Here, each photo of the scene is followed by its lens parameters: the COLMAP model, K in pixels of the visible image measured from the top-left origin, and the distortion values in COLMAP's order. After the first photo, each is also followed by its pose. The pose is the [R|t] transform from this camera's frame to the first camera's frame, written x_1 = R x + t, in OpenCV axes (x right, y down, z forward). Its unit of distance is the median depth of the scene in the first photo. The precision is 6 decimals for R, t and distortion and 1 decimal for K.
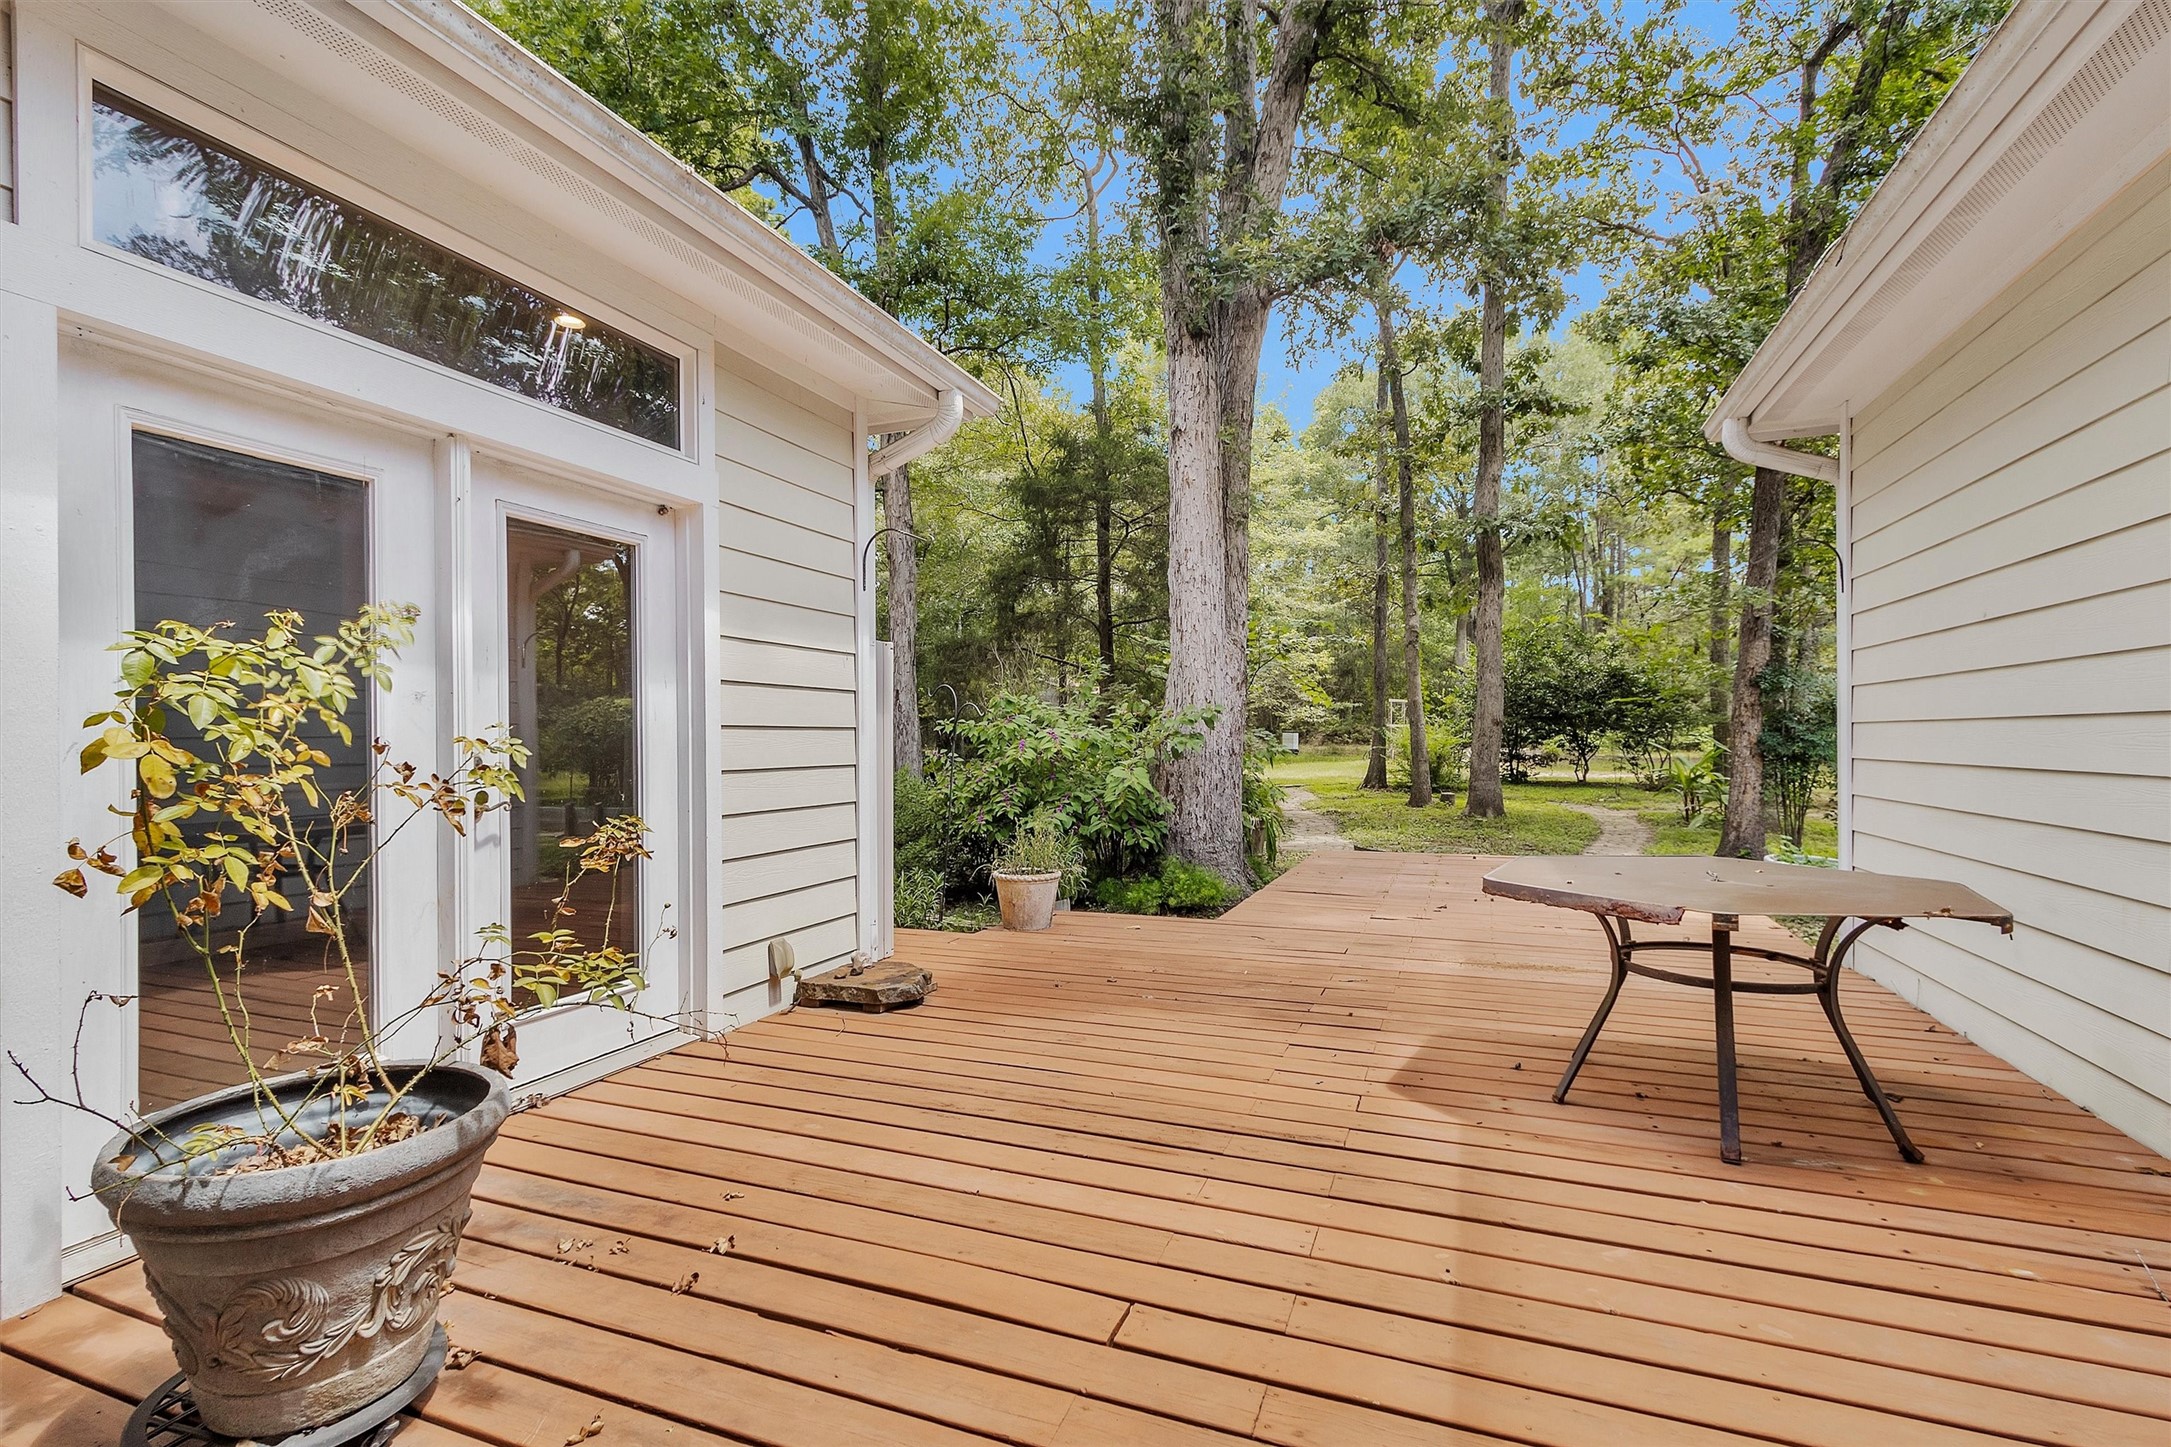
lens RADIAL K [[986.0, 0, 1083.2], [0, 986.0, 744.0], [0, 0, 1]] dist [0.001155, 0.000027]
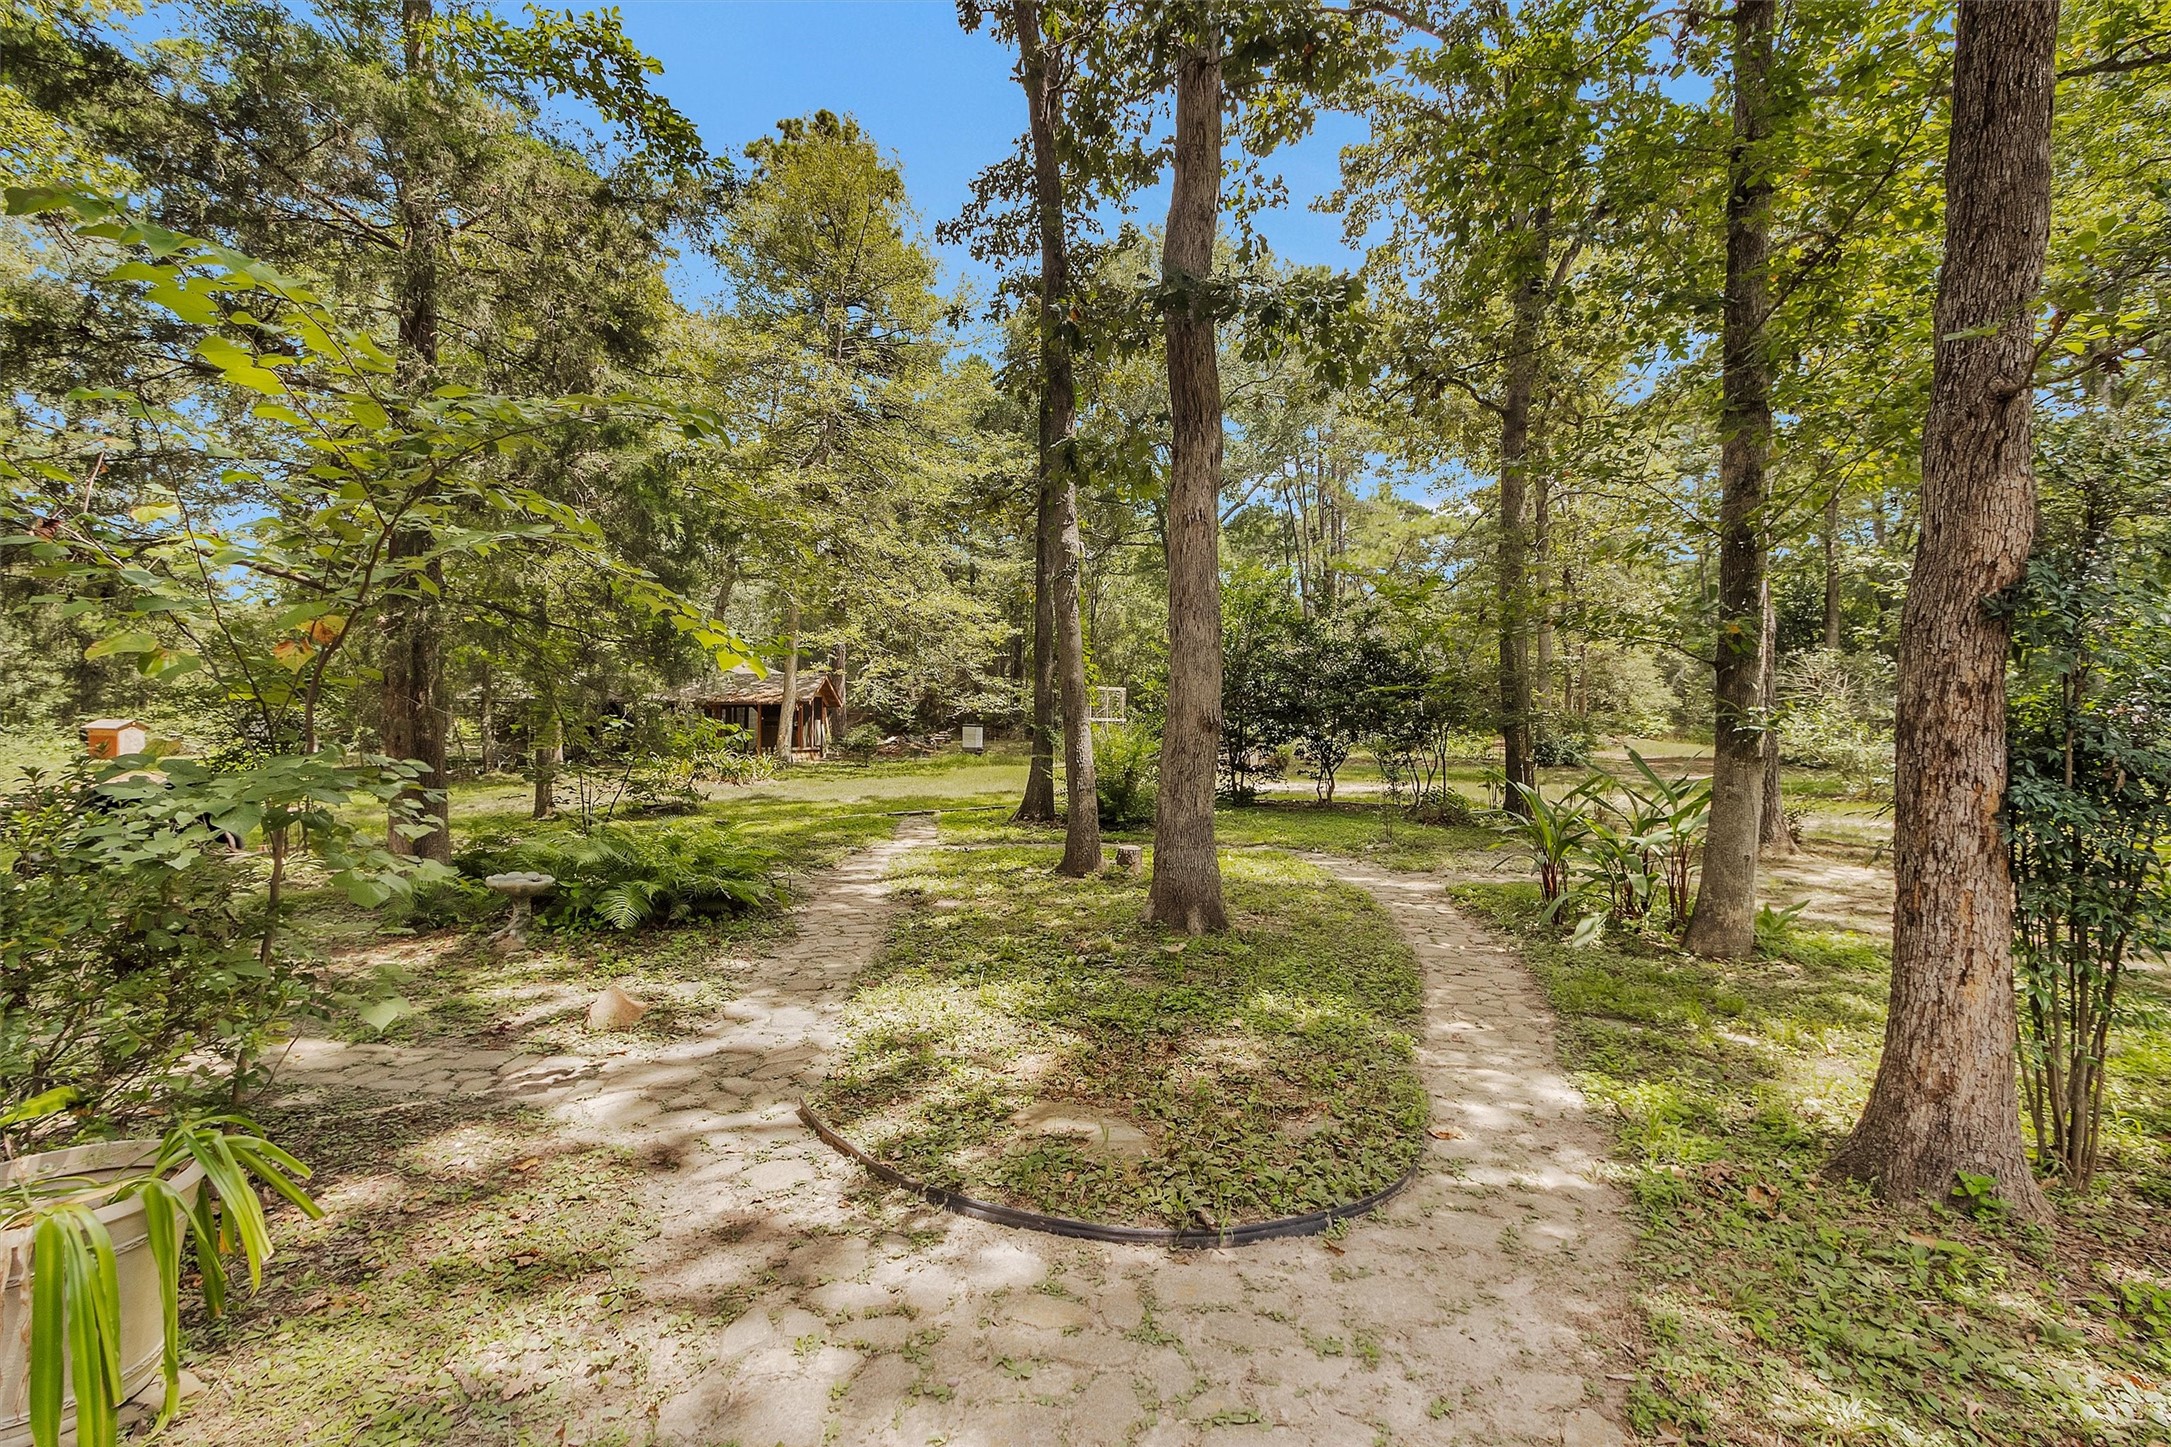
lens RADIAL K [[986.0, 0, 1087.4], [0, 986.0, 719.2], [0, 0, 1]] dist [0.001155, 0.000027]
pose [[0.964893, 0.007452, 0.262537, 0.156064], [-0.003800, 0.999889, -0.014414, -0.011470], [-0.262616, 0.012910, 0.964814, 0.365175]]
